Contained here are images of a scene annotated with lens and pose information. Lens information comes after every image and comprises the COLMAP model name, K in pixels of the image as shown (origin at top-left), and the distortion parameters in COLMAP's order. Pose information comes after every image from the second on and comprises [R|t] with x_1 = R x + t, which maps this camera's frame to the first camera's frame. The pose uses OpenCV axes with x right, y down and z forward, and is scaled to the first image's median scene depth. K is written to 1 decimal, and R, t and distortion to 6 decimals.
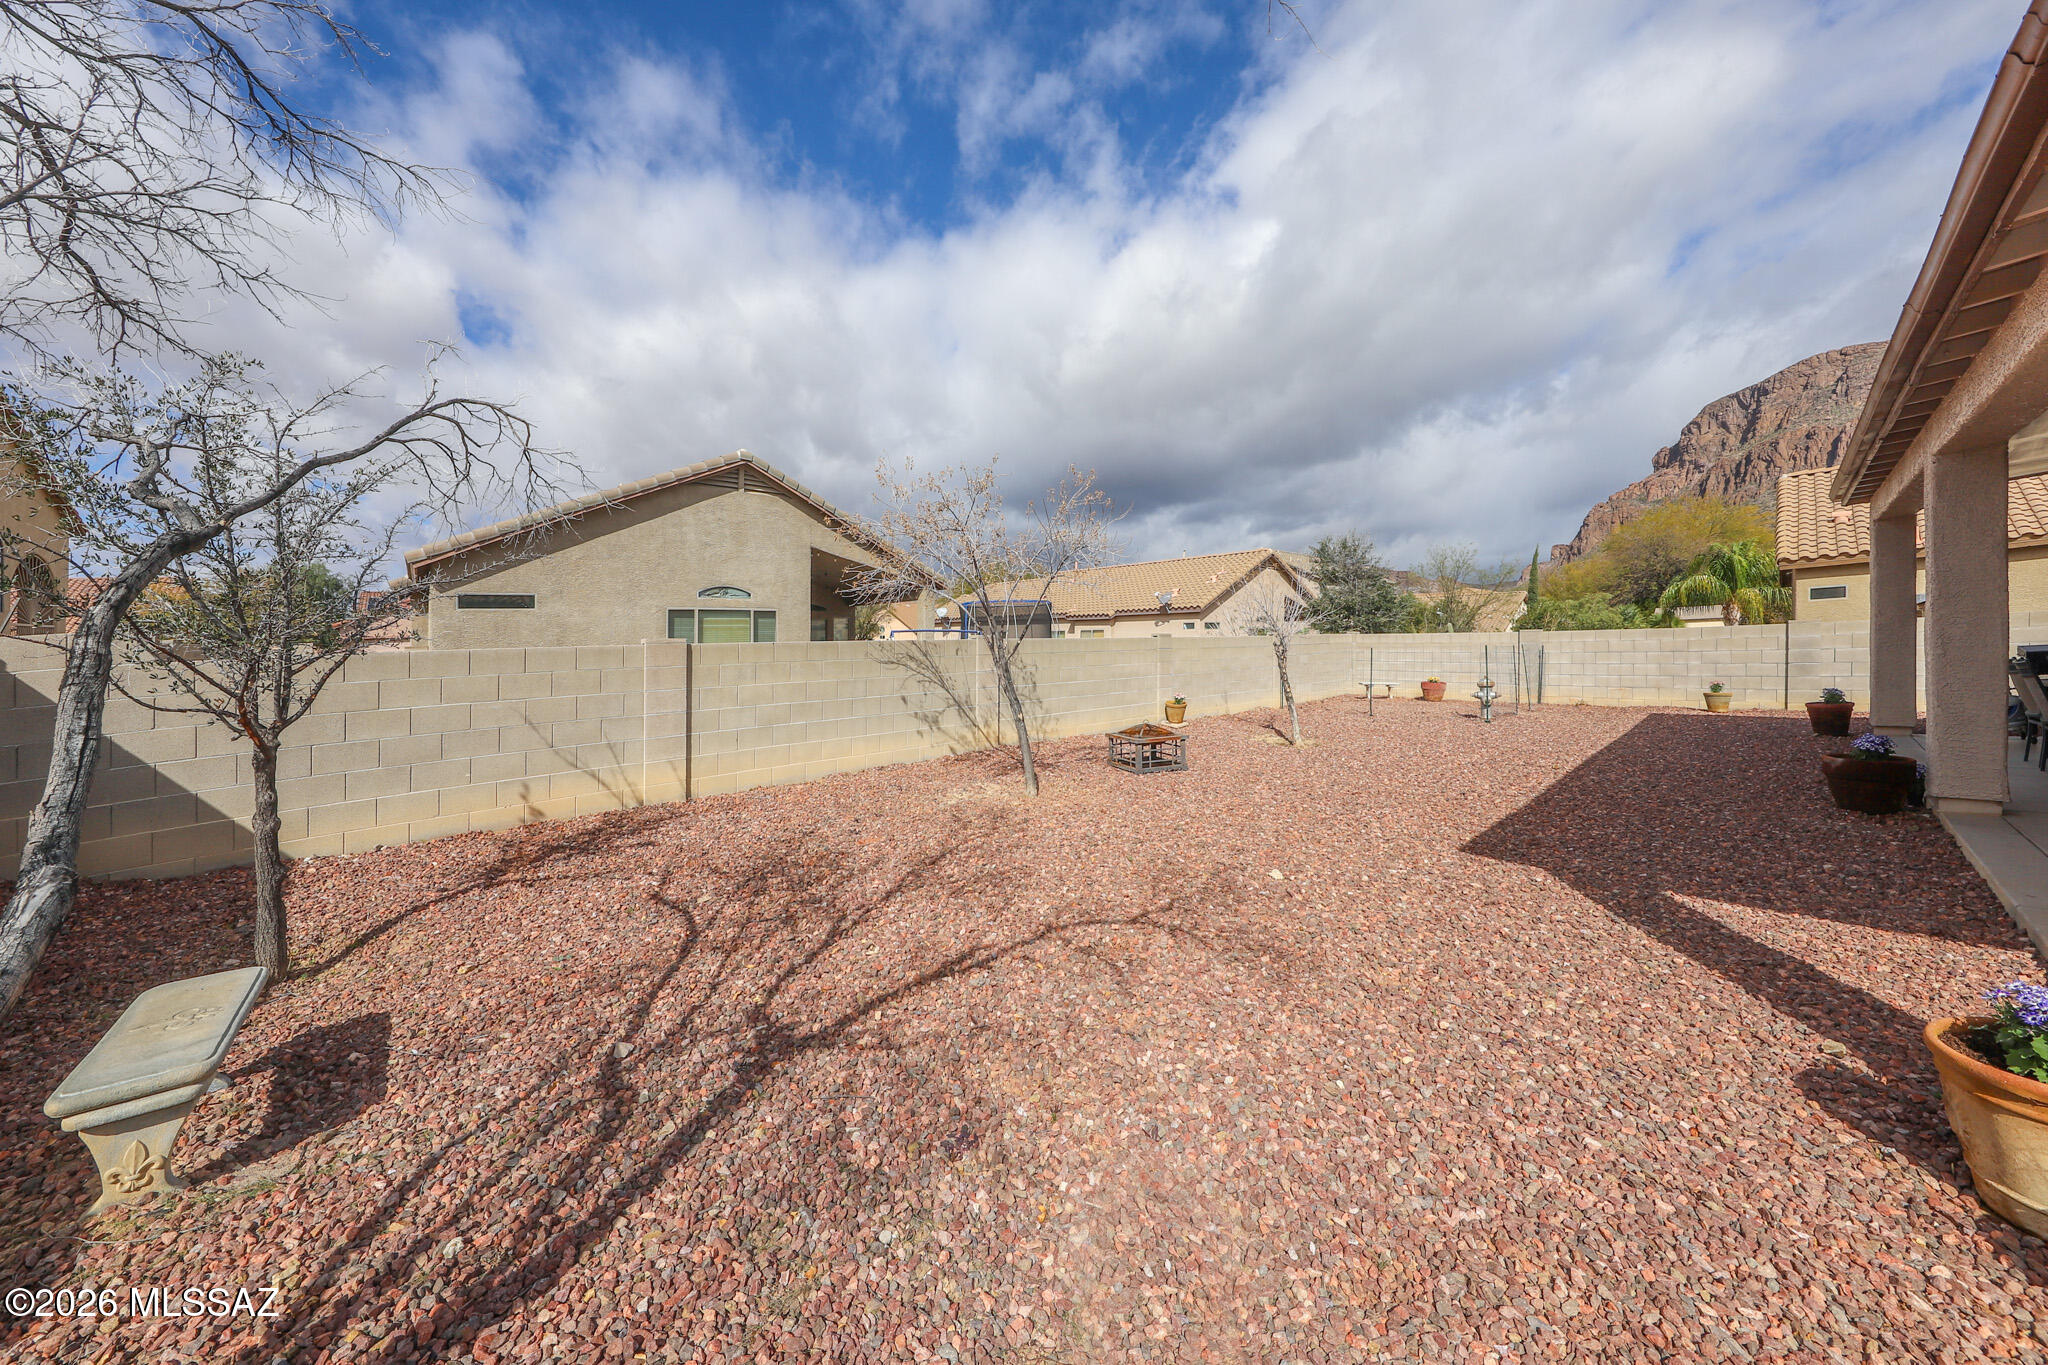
lens RADIAL K [[667.1, 0, 1025.4], [0, 667.1, 664.3], [0, 0, 1]] dist [-0.000318, -0.000018]
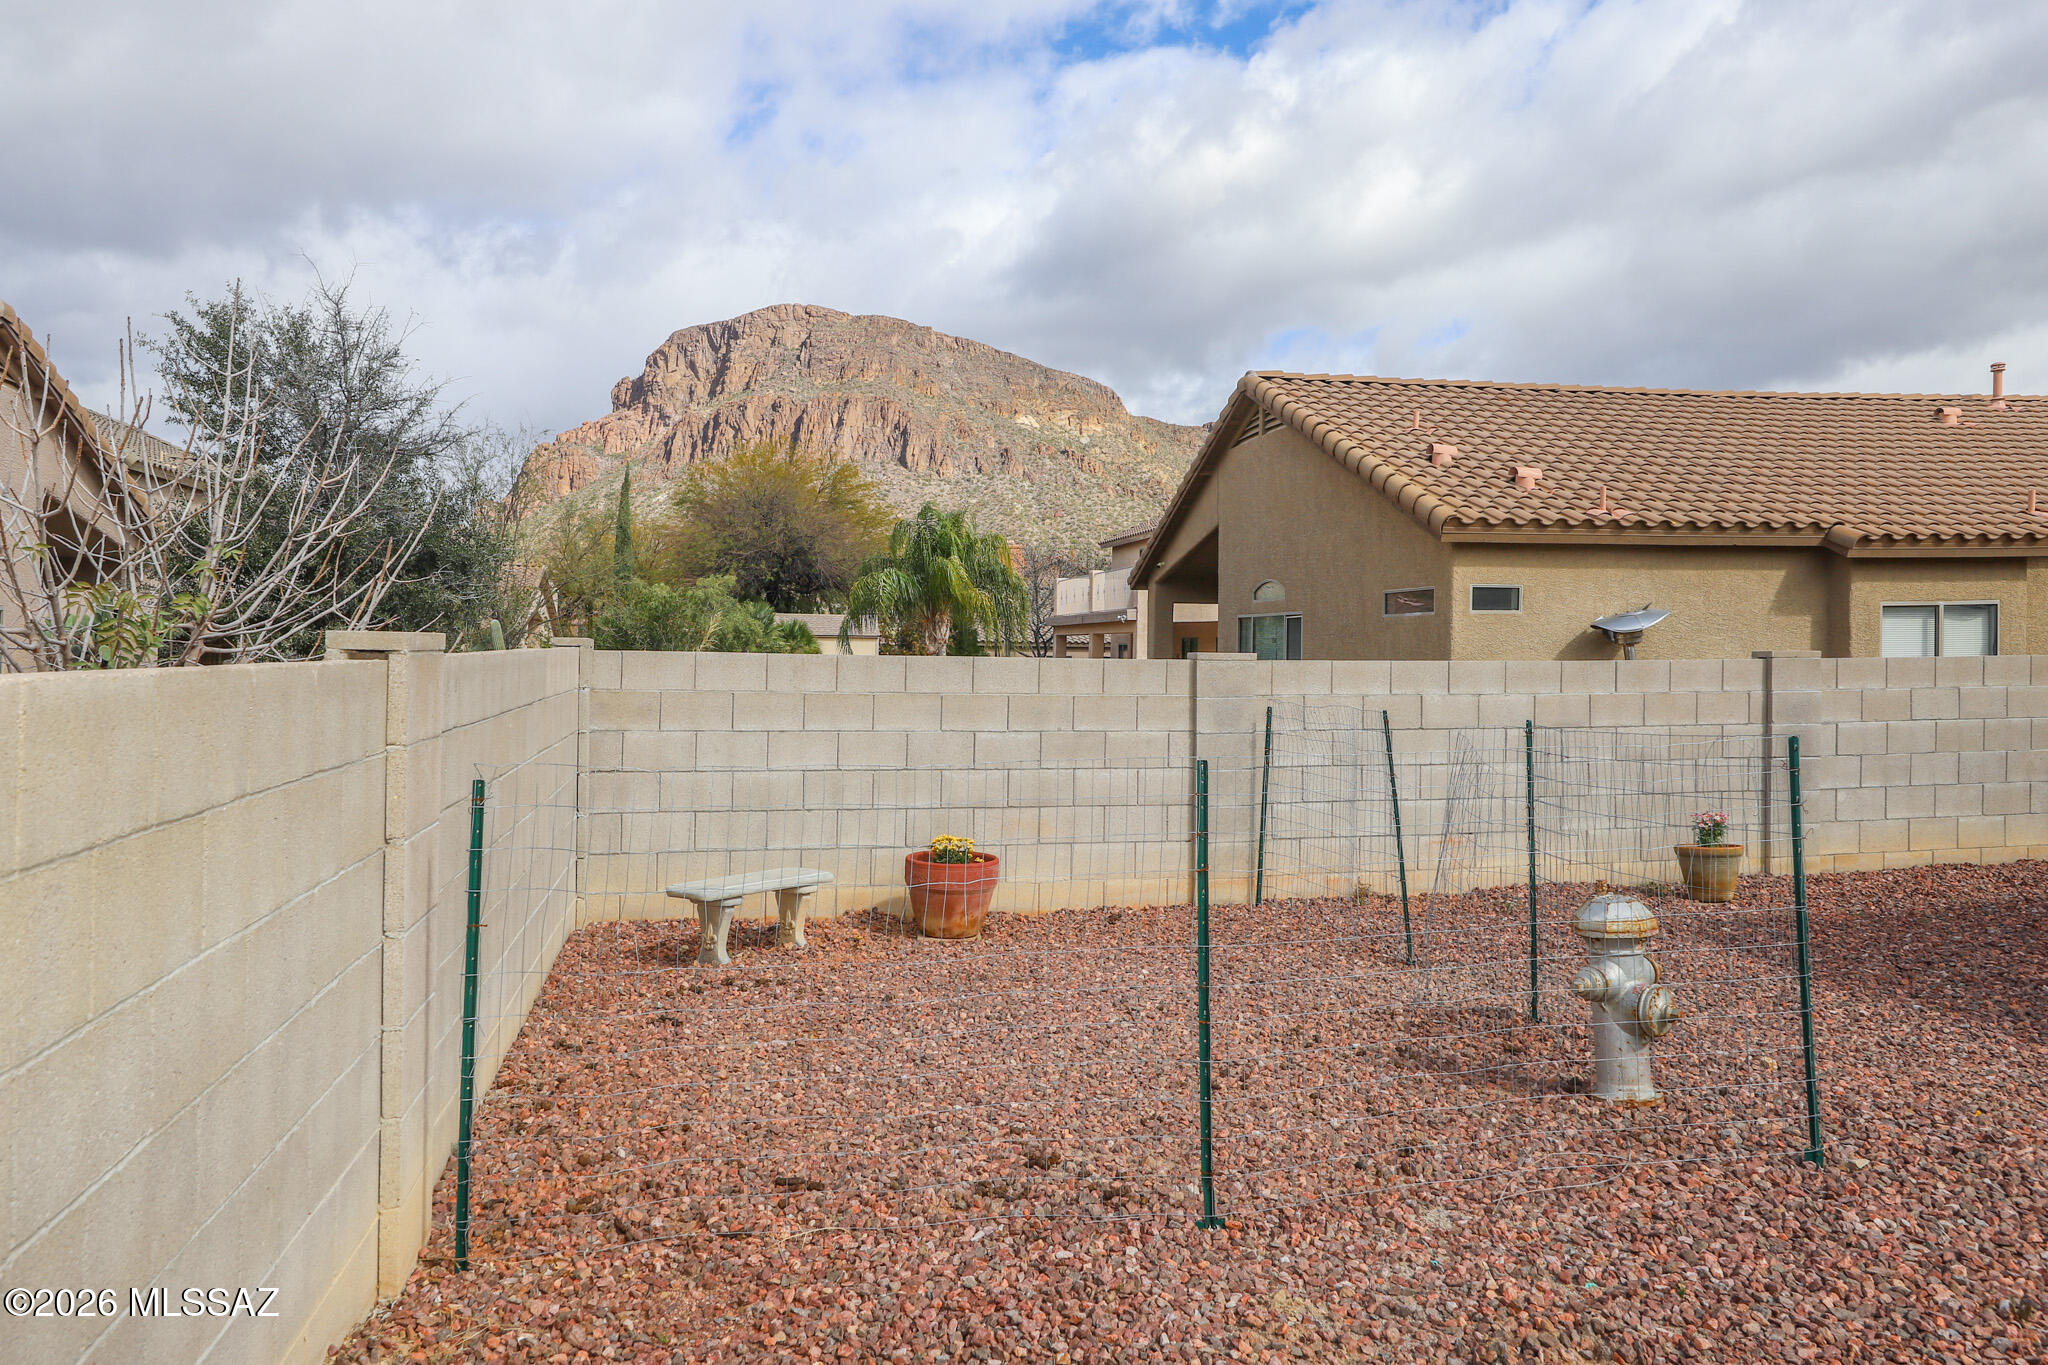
lens RADIAL K [[1107.0, 0, 1024.9], [0, 1107.0, 677.3], [0, 0, 1]] dist [-0.002096, -0.000153]
pose [[0.358399, 0.009301, 0.933522, 0.075783], [0.005883, 0.999908, -0.012221, -0.009800], [-0.933550, 0.009872, 0.358311, 0.253276]]
